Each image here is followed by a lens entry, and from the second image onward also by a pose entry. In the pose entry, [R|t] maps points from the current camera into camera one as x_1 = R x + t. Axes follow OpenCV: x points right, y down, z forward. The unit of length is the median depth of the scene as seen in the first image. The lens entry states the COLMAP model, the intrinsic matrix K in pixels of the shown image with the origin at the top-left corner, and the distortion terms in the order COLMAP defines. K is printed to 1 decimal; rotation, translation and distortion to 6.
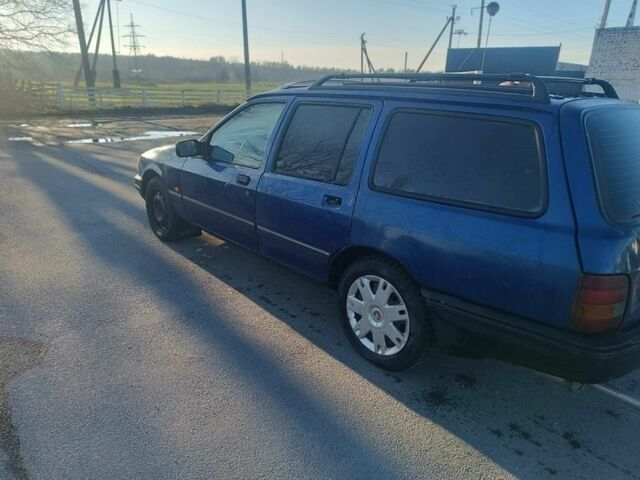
lens RADIAL K [[456.1, 0, 320.0], [0, 456.1, 240.0], [0, 0, 1]] dist [0.037689, 0.000952]
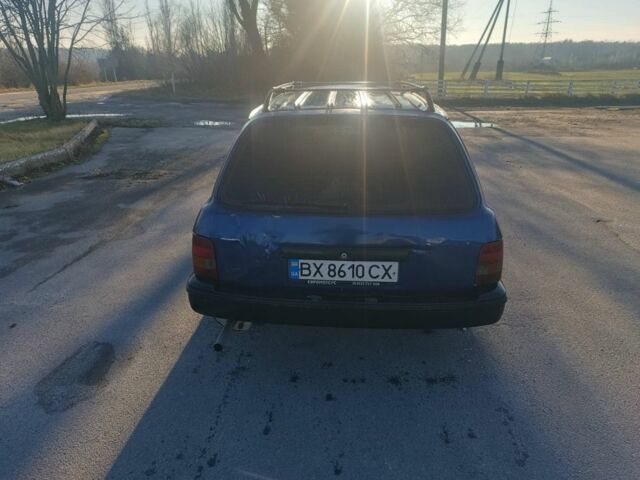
lens RADIAL K [[456.1, 0, 320.0], [0, 456.1, 240.0], [0, 0, 1]] dist [0.037689, 0.000952]
pose [[0.706407, 0.238171, -0.666531, 0.104033], [-0.224104, 0.968500, 0.108562, -0.007759], [0.671391, 0.072683, 0.737530, 0.013520]]
